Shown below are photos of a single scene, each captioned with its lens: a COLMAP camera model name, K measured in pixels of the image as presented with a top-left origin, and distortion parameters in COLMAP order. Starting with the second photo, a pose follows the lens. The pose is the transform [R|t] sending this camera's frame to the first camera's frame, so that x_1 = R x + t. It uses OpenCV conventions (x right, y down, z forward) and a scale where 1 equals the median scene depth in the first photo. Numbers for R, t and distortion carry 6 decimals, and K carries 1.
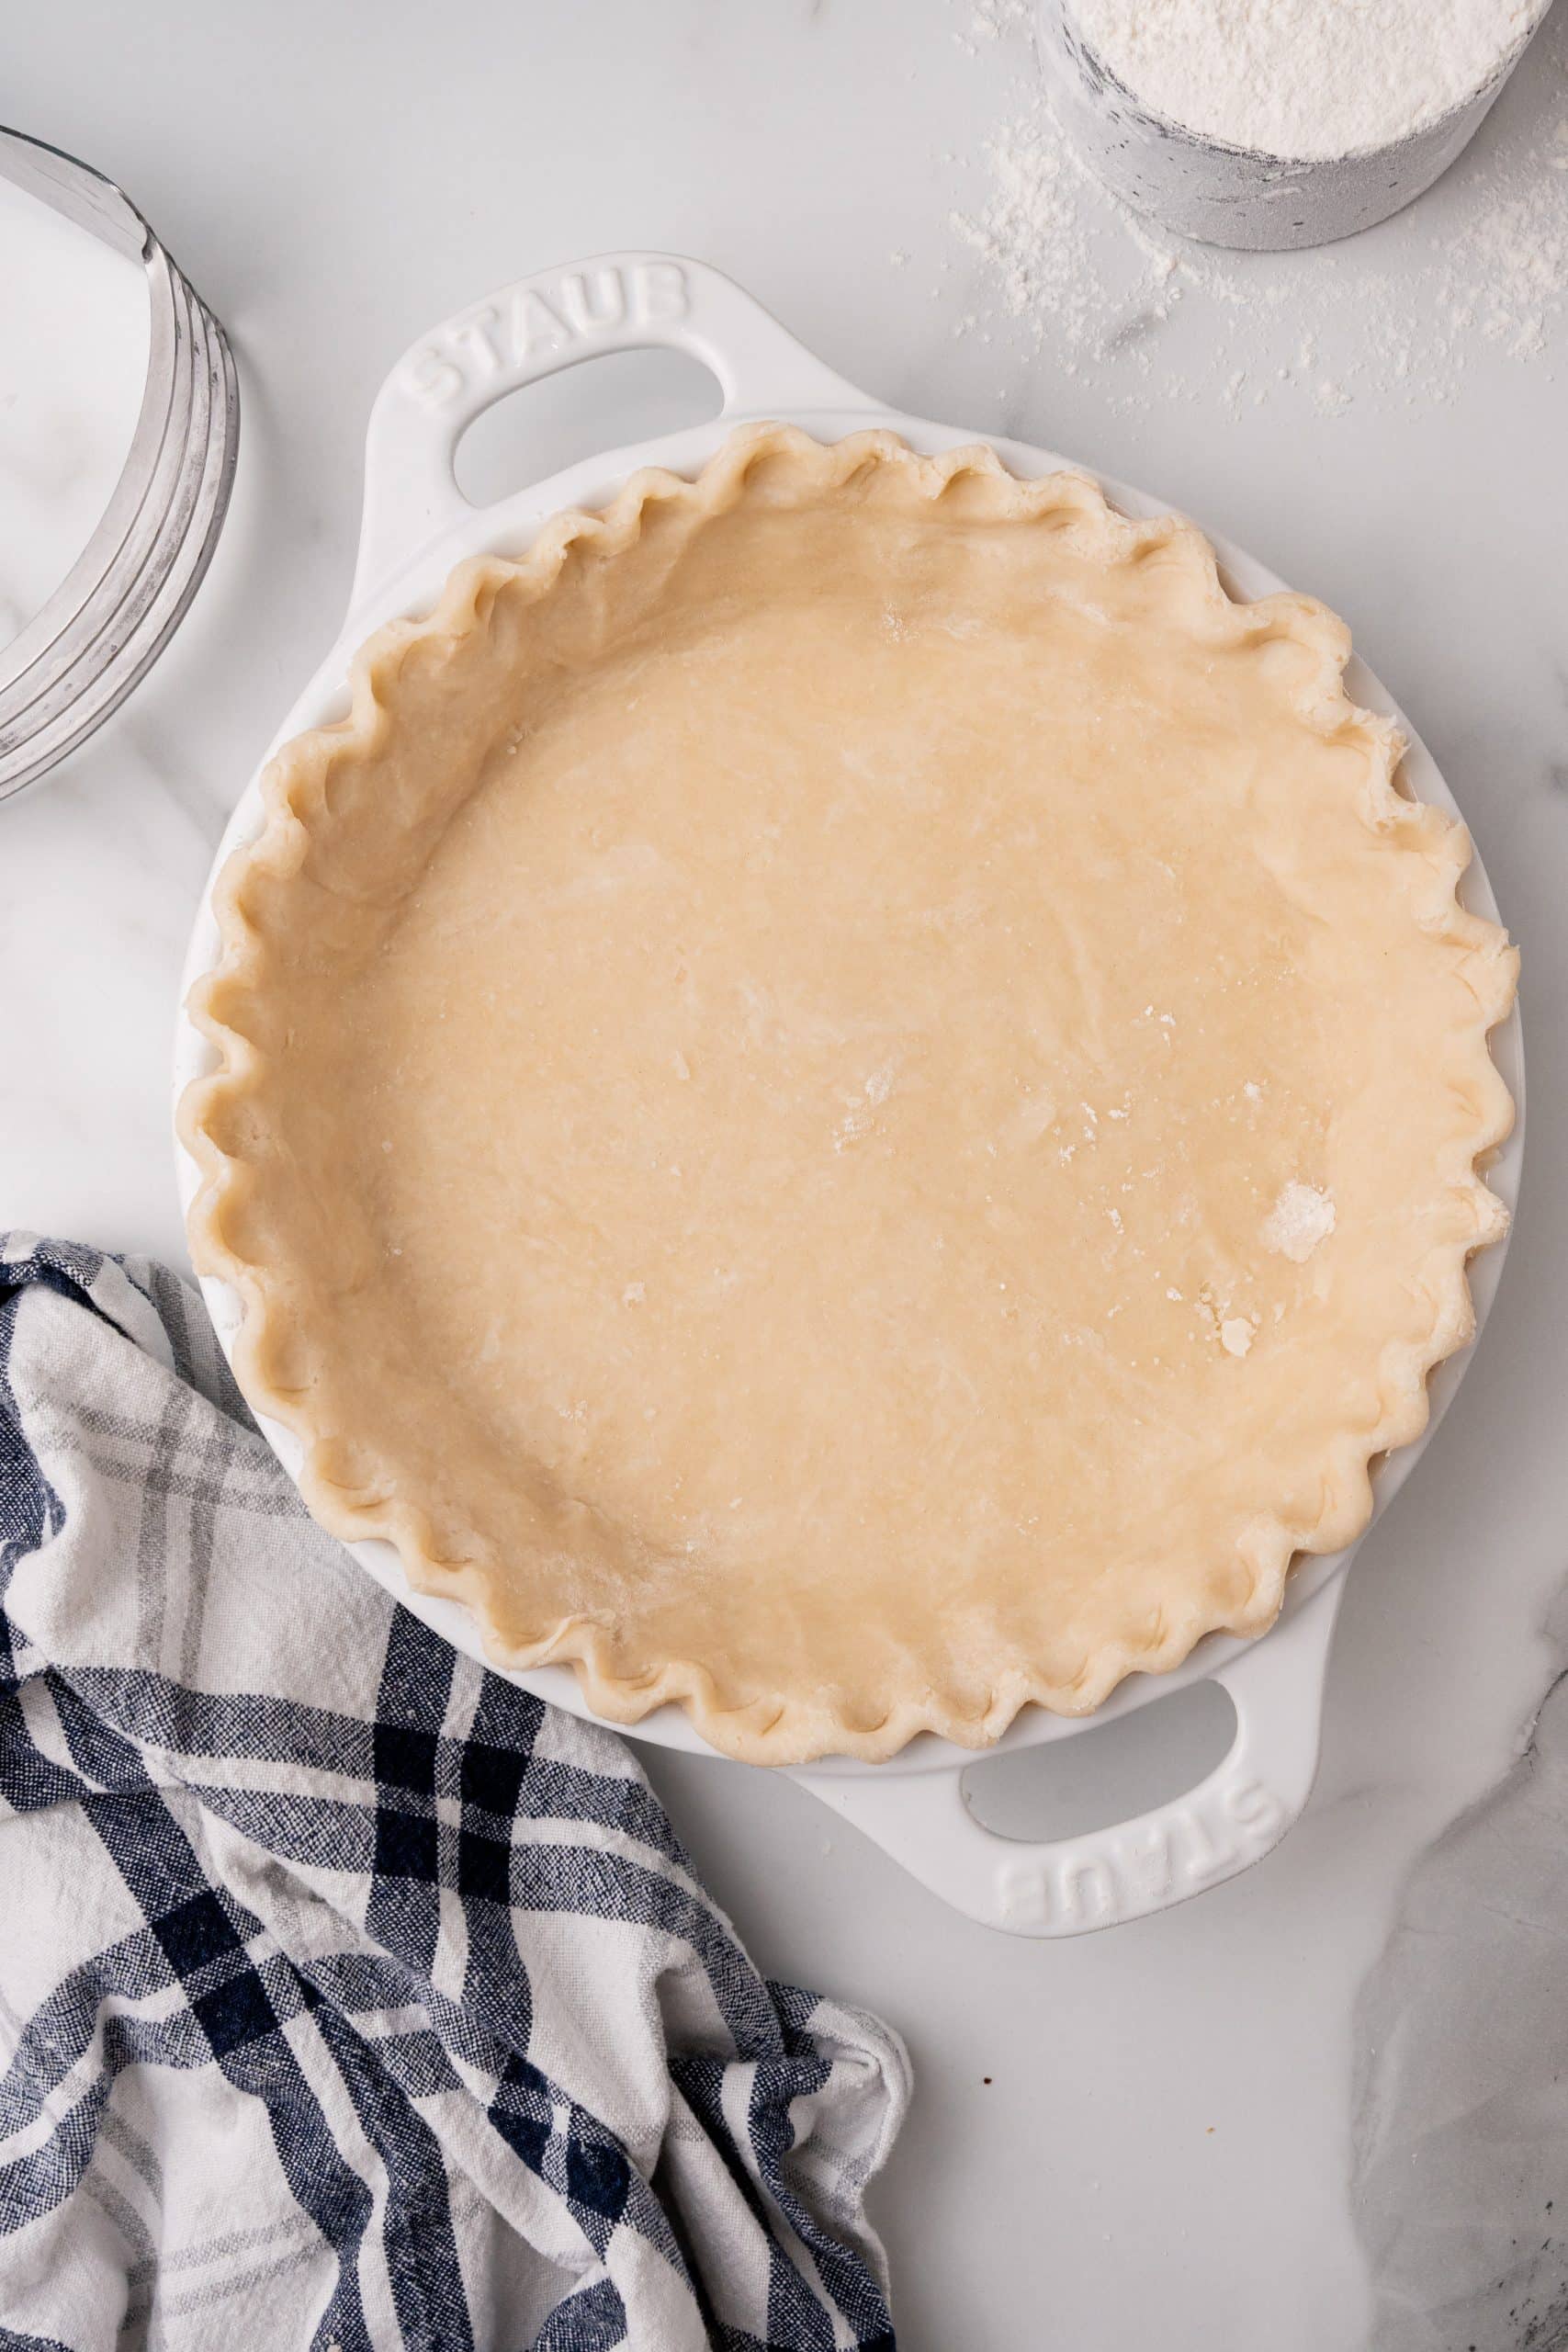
lens RADIAL K [[2824.0, 0, 784.0], [0, 2824.0, 1138.9], [0, 0, 1]] dist [-0.002058, -0.000137]
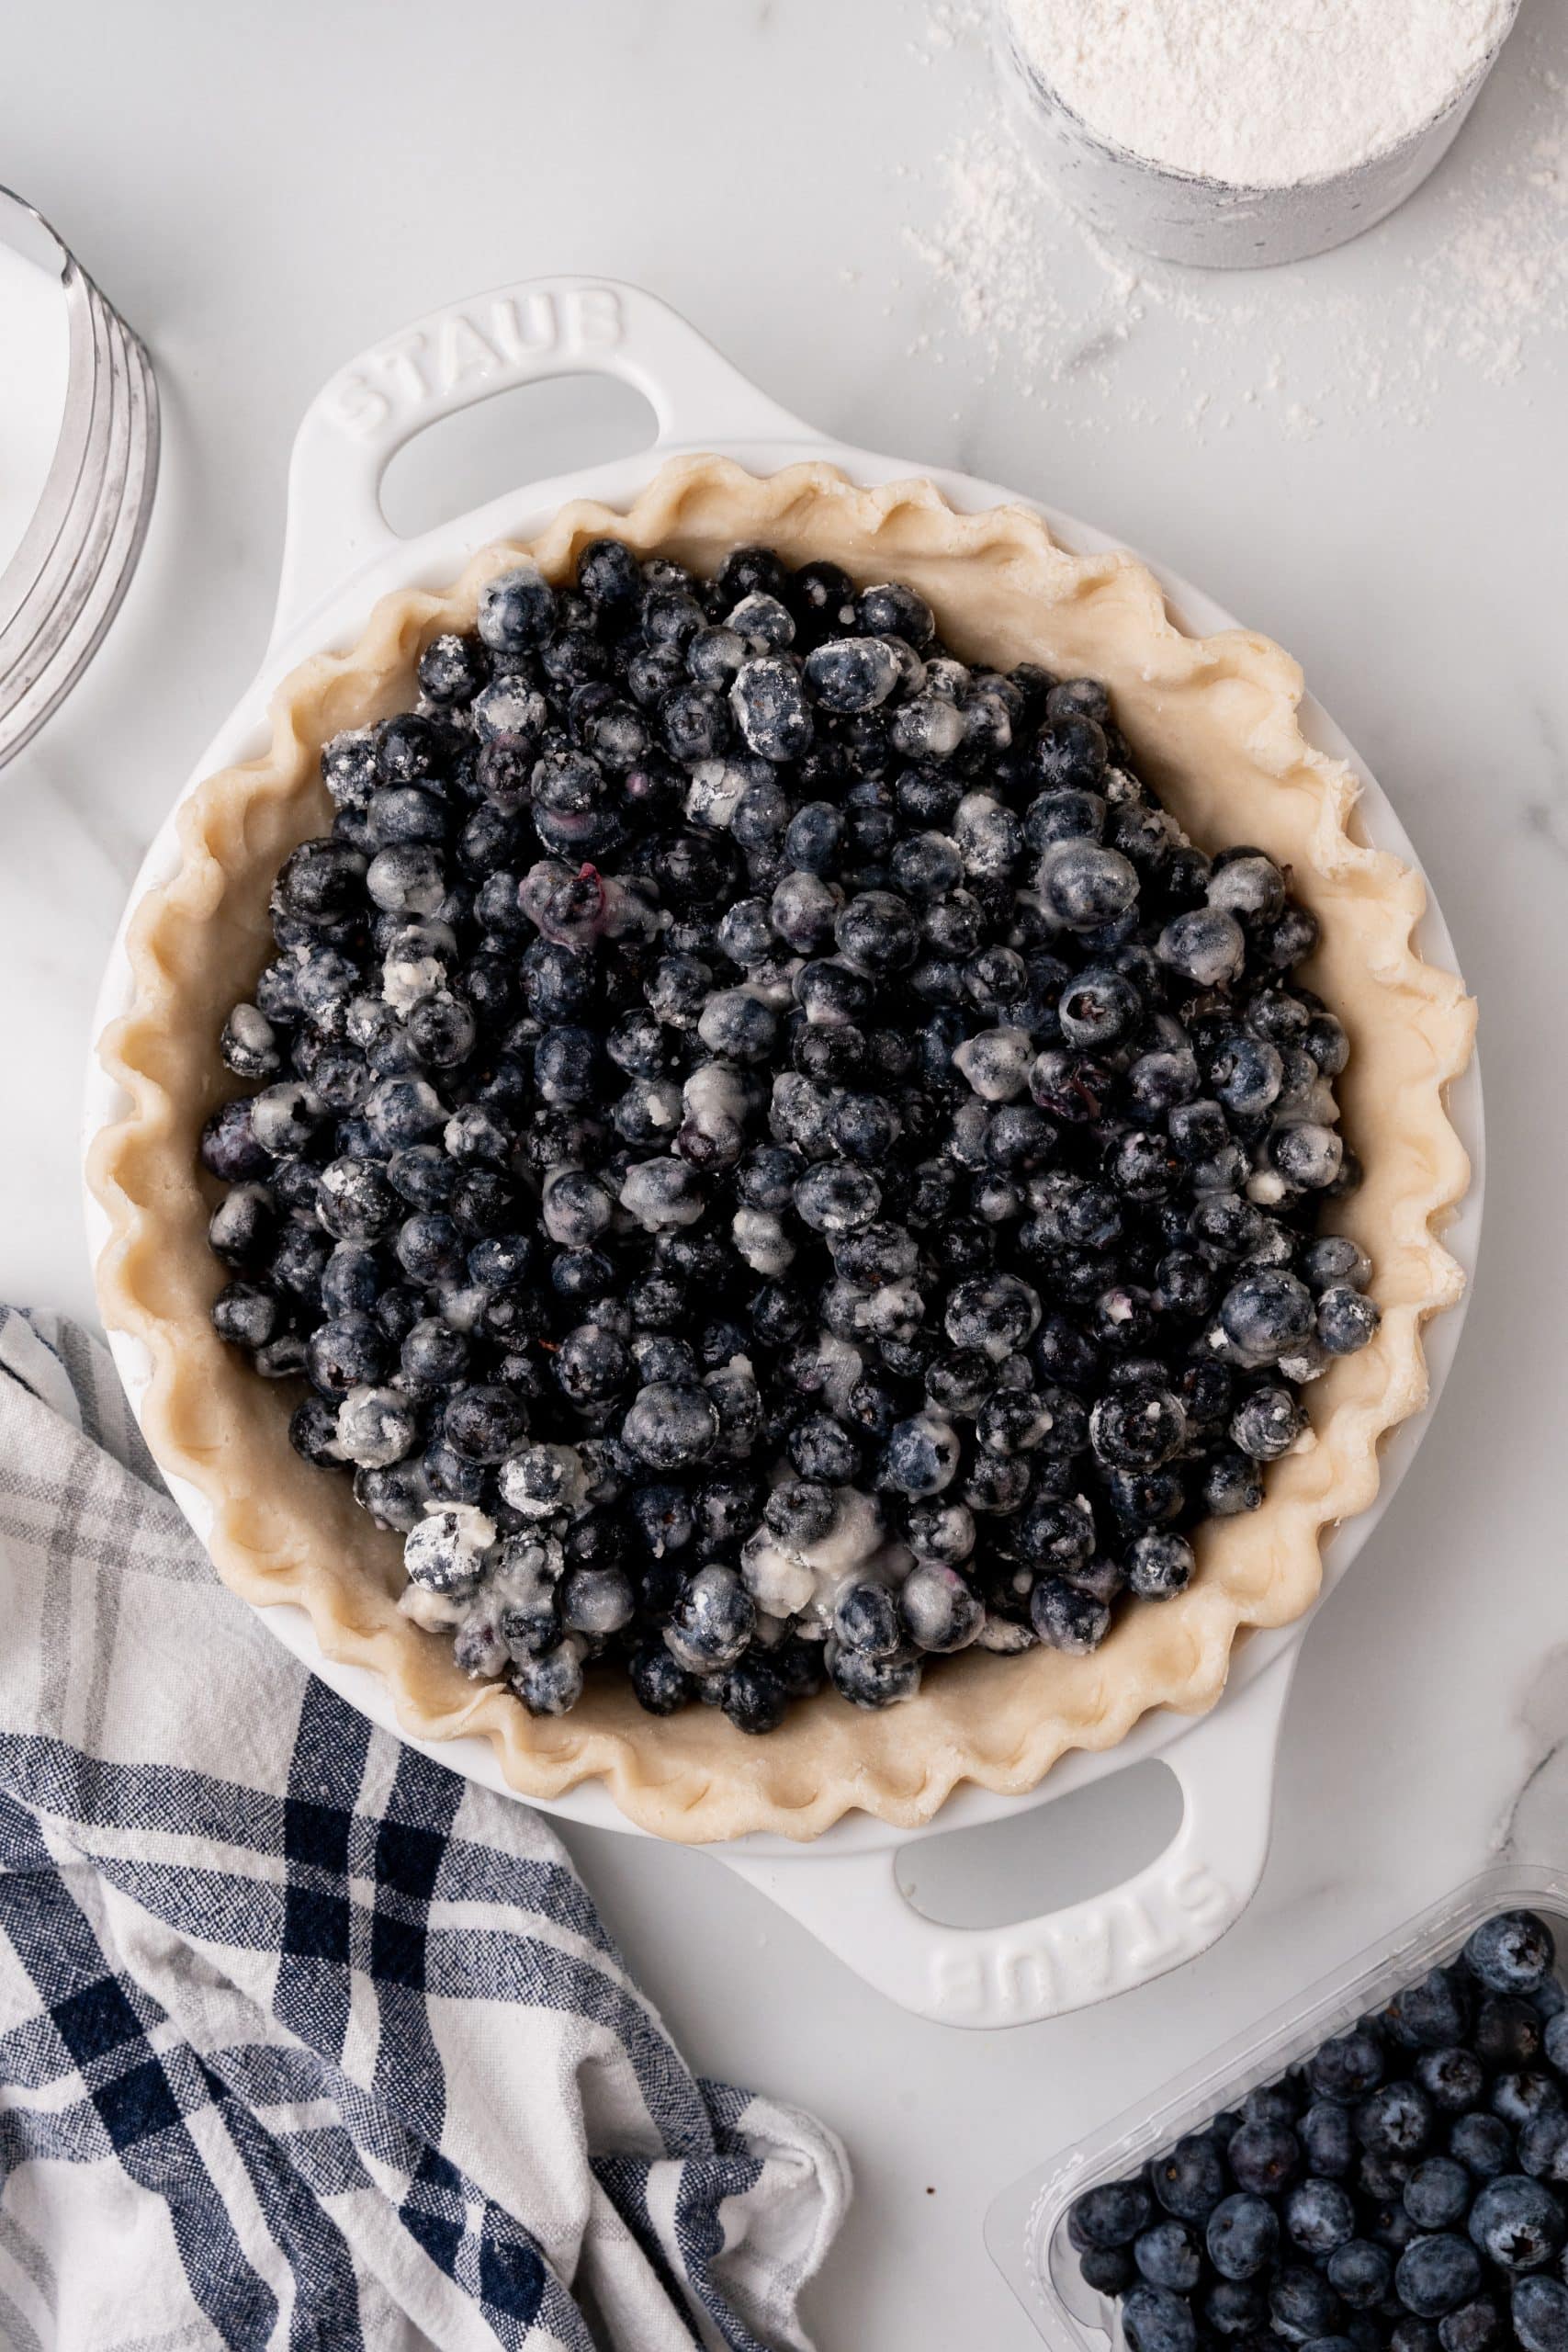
lens RADIAL K [[3511.2, 0, 791.0], [0, 3511.2, 1132.3], [0, 0, 1]] dist [0.005056, 0.052459]
pose [[0.999881, 0.006637, -0.013895, 0.041463], [-0.006958, 0.999706, -0.023207, 0.007126], [0.013737, 0.023301, 0.999634, -0.193977]]
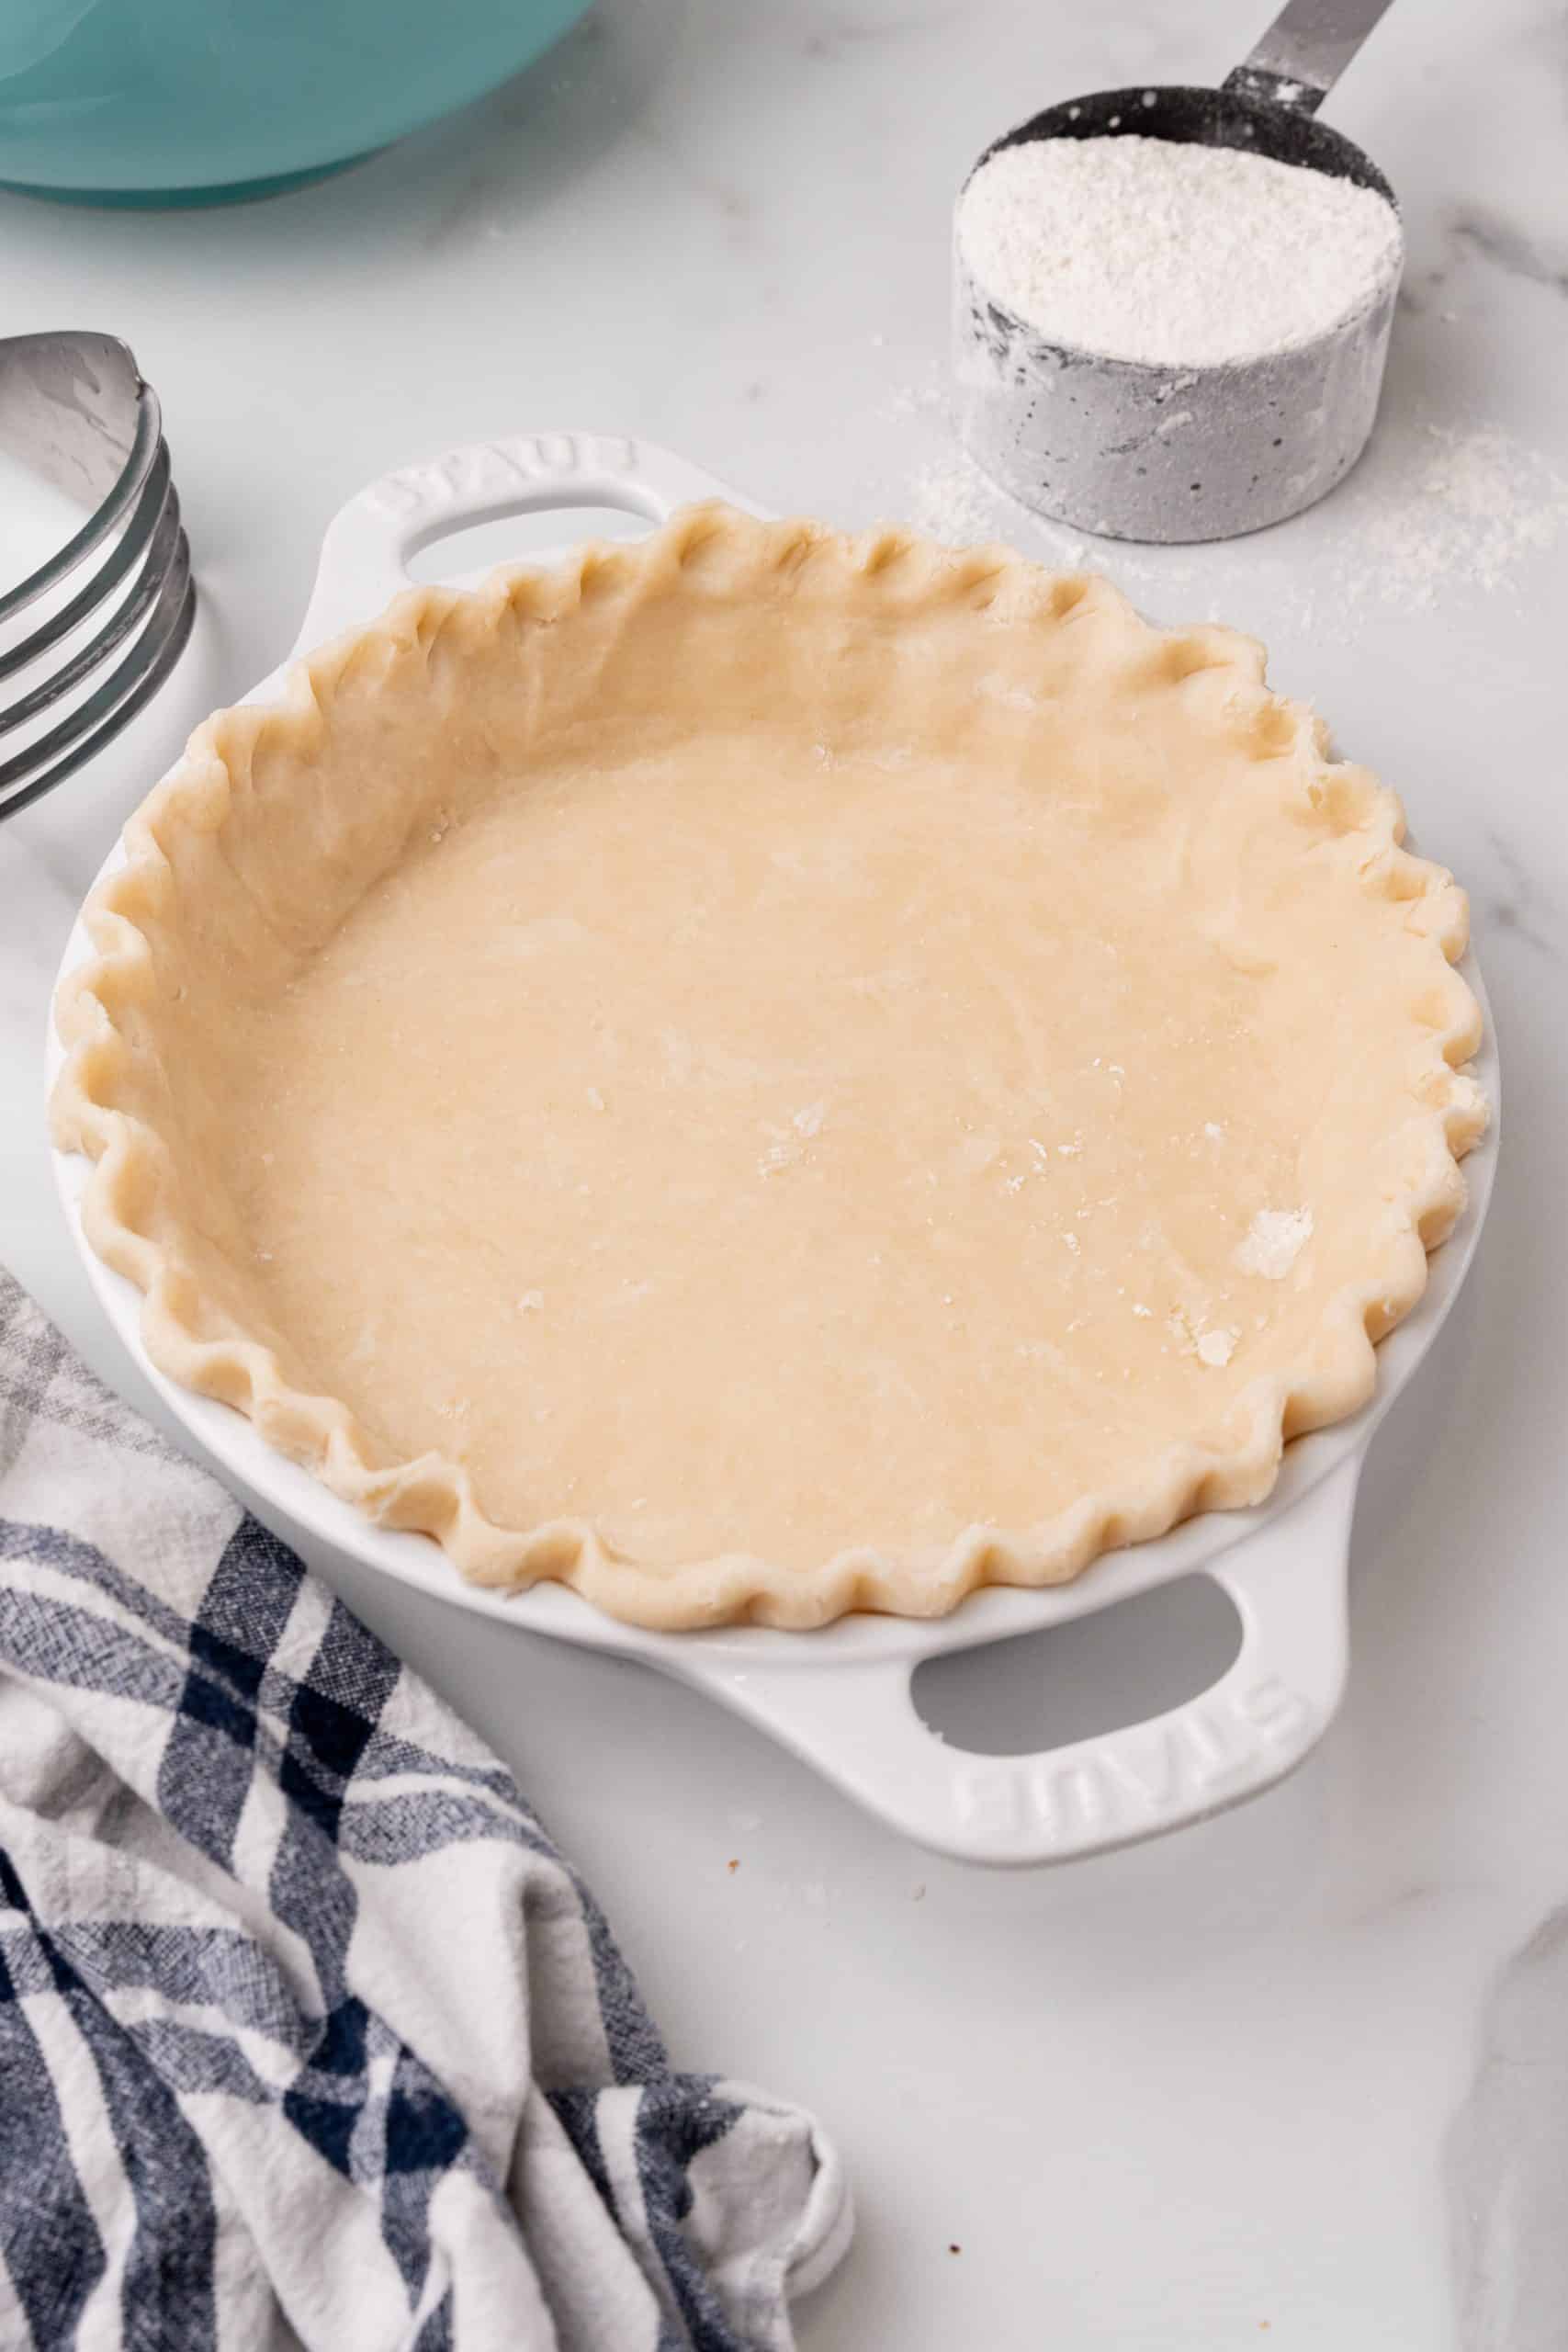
lens RADIAL K [[3511.2, 0, 791.0], [0, 3511.2, 1132.3], [0, 0, 1]] dist [0.005056, 0.052459]
pose [[0.999645, 0.019714, 0.017944, 0.007234], [-0.003890, 0.773823, -0.633390, 0.734316], [-0.026372, 0.633095, 0.773624, 0.117102]]
